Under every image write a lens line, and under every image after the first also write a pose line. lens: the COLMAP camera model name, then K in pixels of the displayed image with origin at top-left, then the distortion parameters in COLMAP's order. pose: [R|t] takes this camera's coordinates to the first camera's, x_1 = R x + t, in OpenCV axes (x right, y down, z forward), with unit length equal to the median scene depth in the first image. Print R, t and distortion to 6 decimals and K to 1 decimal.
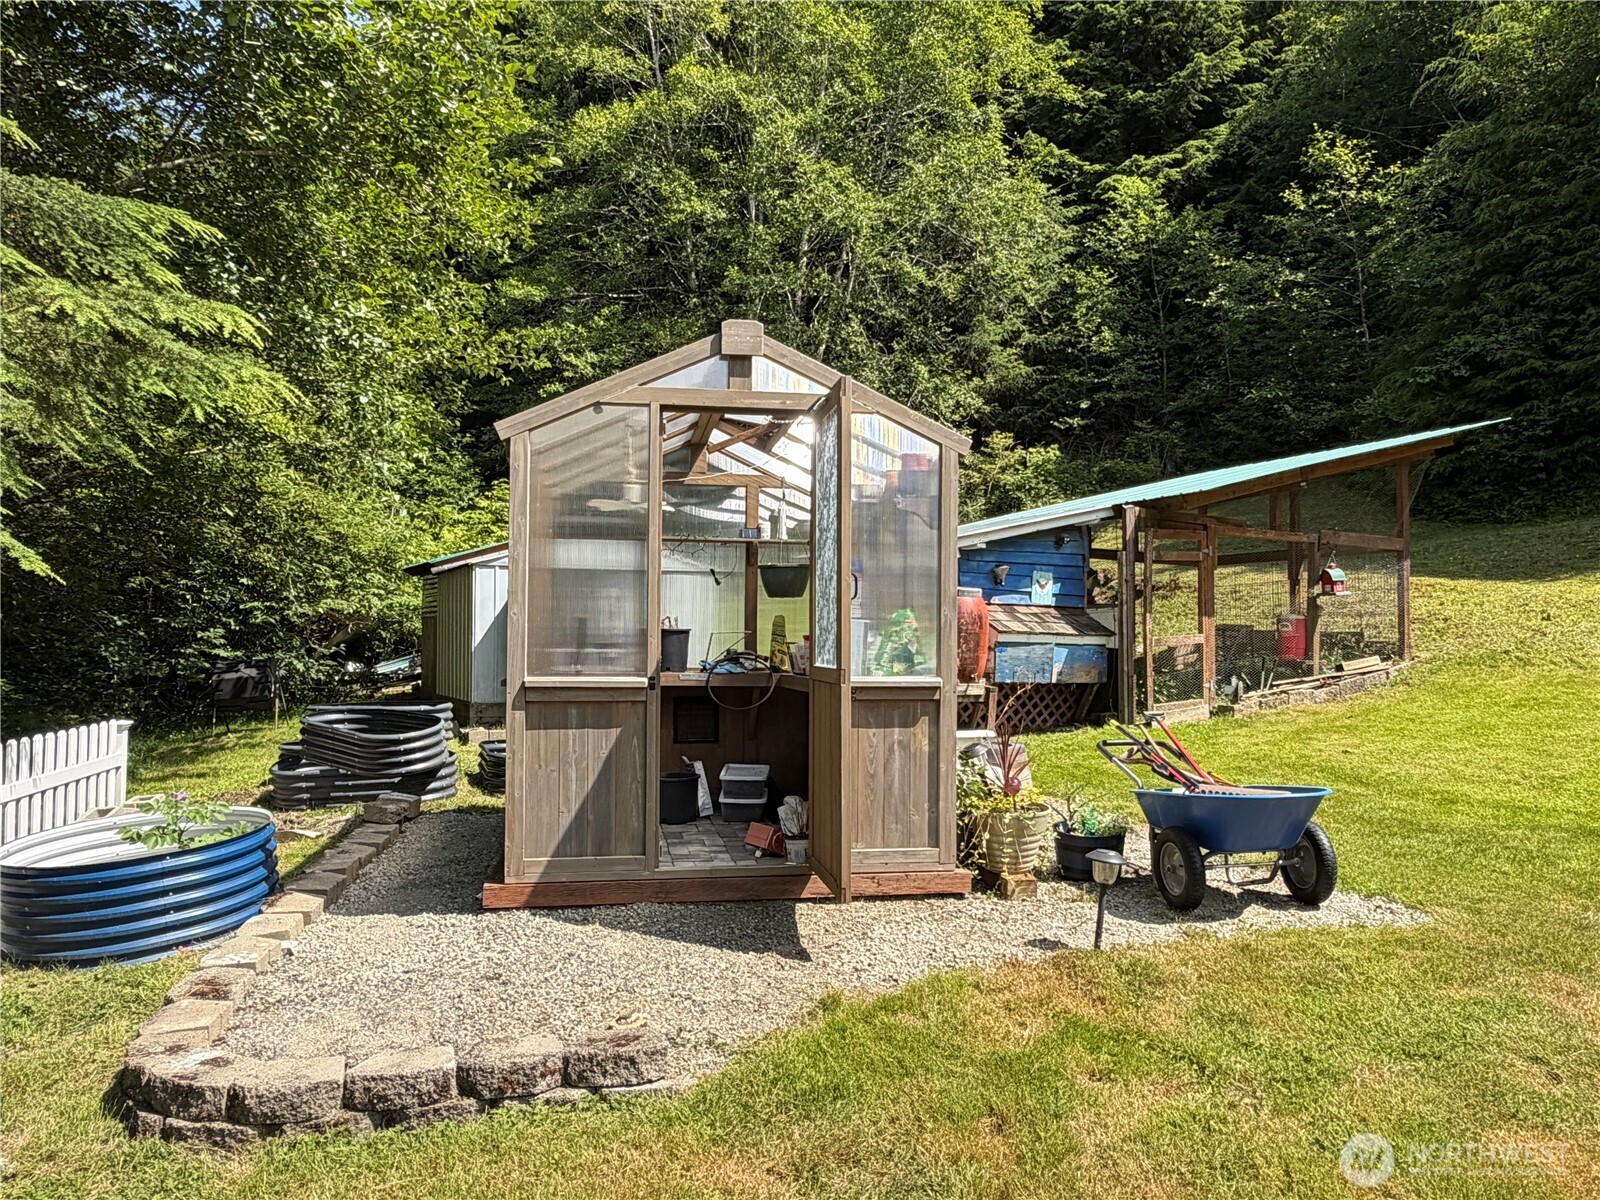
lens RADIAL K [[1093.4, 0, 805.5], [0, 1093.4, 591.4], [0, 0, 1]] dist [-0.004027, 0.000150]
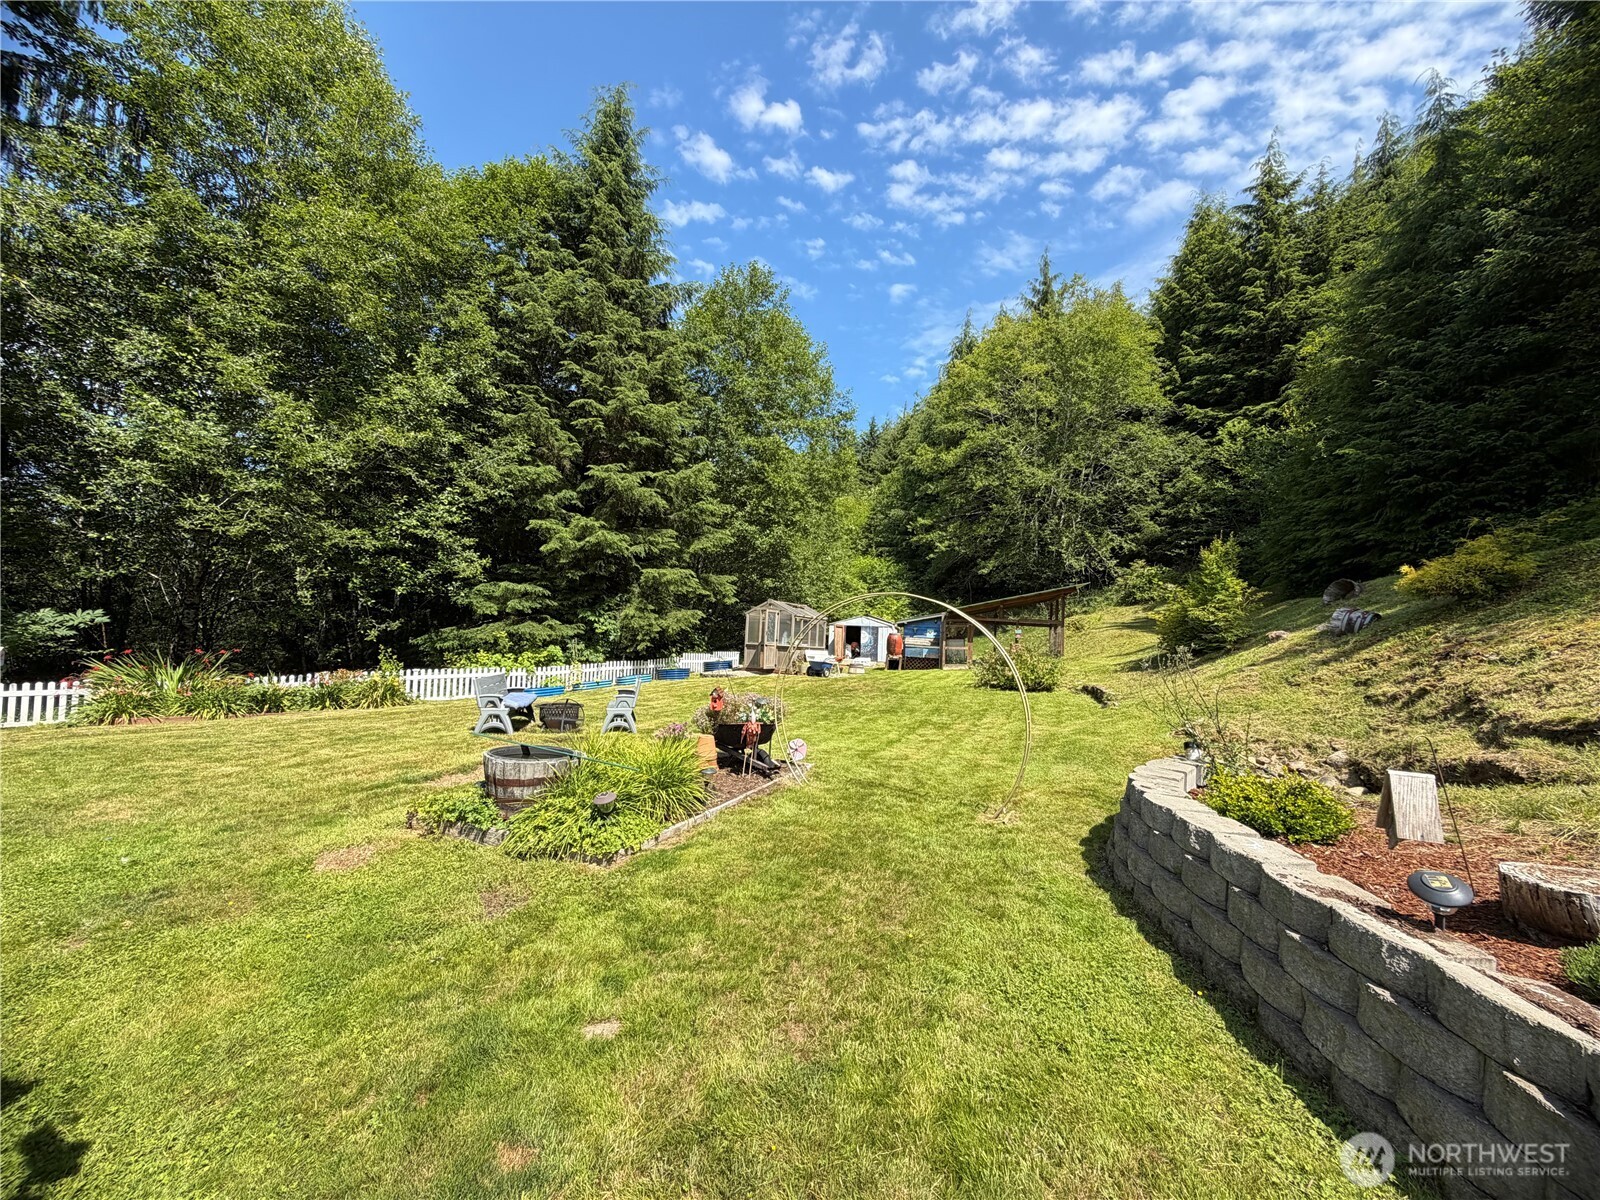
lens RADIAL K [[646.0, 0, 794.5], [0, 646.0, 595.7], [0, 0, 1]] dist [0.002063, 0.000054]
pose [[0.764706, -0.011547, -0.644276, 0.487874], [-0.018815, 0.999013, -0.040236, -0.013734], [0.644105, 0.042891, 0.763734, -0.395067]]
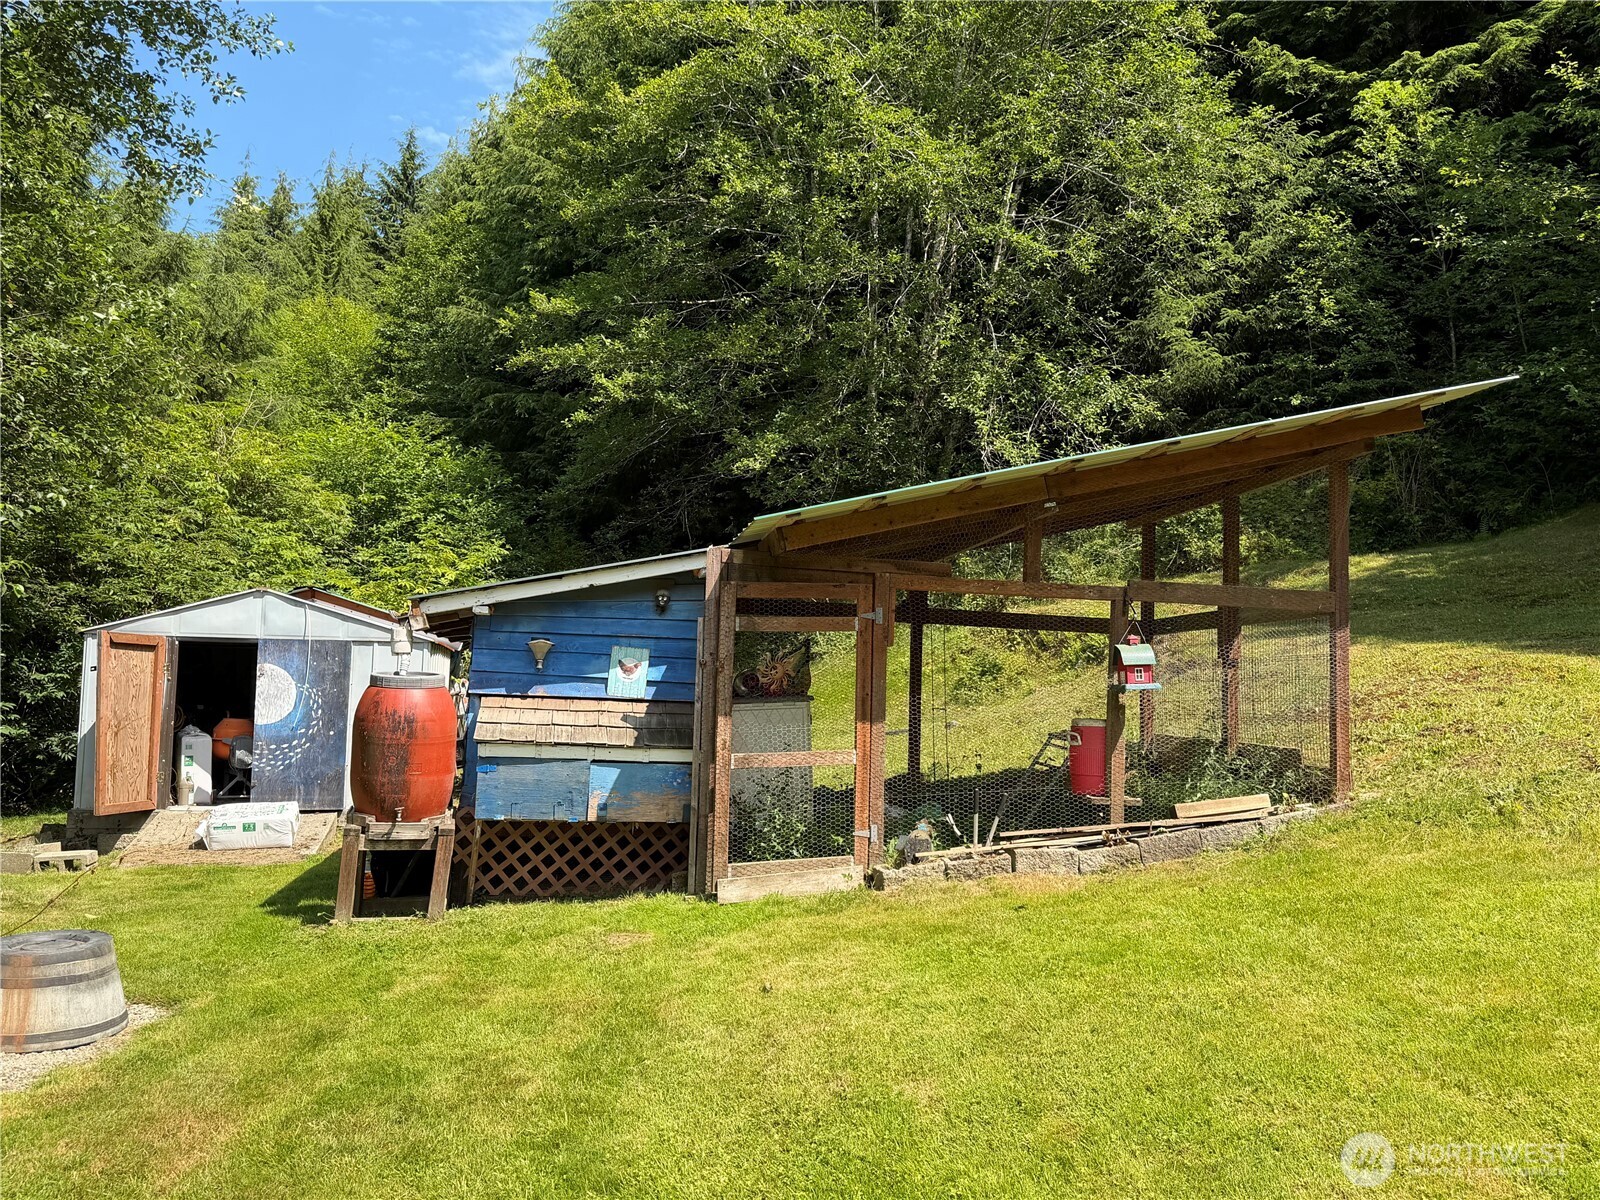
lens RADIAL K [[1284.6, 0, 793.3], [0, 1284.6, 606.2], [0, 0, 1]] dist [0.012595, -0.028083]
pose [[0.953623, -0.006674, -0.300930, 0.198521], [-0.004558, 0.999319, -0.036607, -0.005573], [0.300969, 0.036280, 0.952943, 0.108099]]
